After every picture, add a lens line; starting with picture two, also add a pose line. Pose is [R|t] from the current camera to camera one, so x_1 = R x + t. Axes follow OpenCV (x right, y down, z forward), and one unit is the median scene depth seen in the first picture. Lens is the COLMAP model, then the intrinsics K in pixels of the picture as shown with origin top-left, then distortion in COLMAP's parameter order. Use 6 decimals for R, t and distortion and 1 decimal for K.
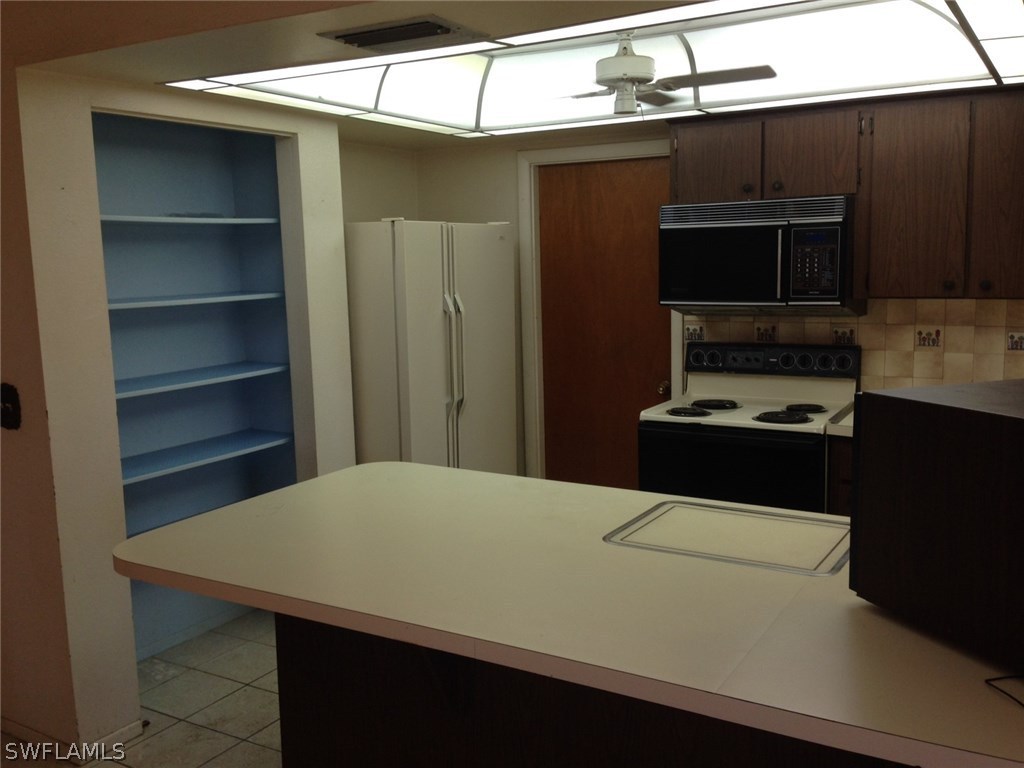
lens RADIAL K [[952.7, 0, 512.2], [0, 952.7, 383.6], [0, 0, 1]] dist [0.063473, 0.000000]
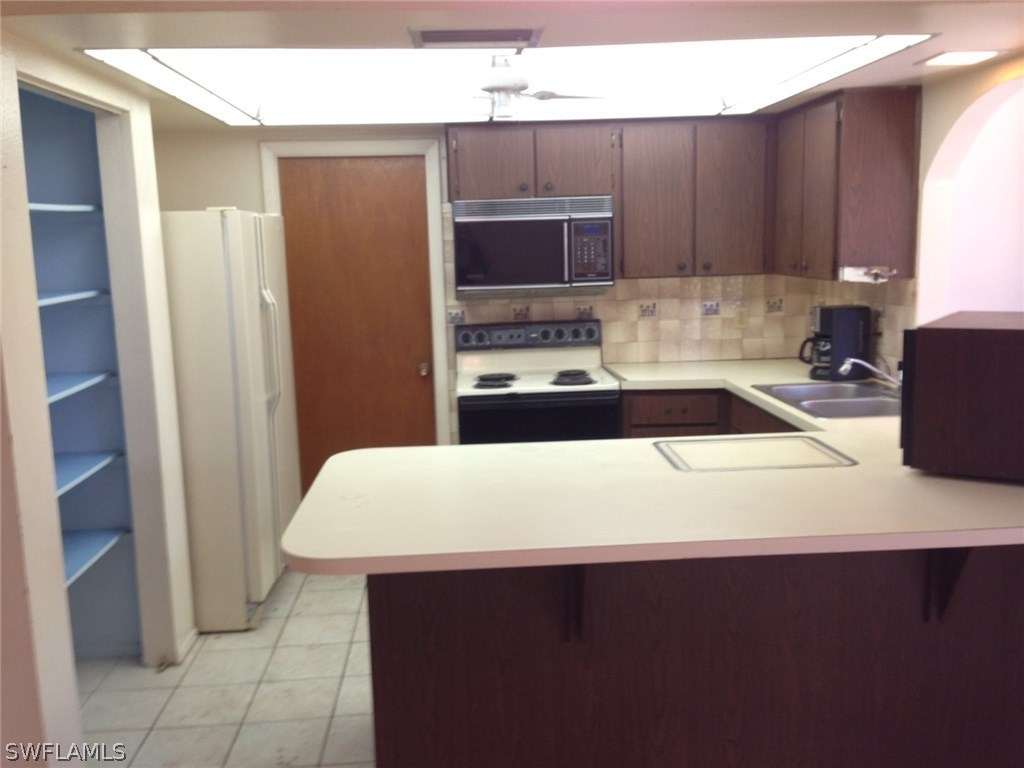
lens RADIAL K [[952.7, 0, 511.4], [0, 952.7, 383.5], [0, 0, 1]] dist [0.063473, 0.000000]
pose [[0.828216, -0.088498, 0.553378, -0.424371], [0.088443, 0.995719, 0.026870, 0.000140], [-0.553386, 0.026688, 0.832497, 0.052791]]
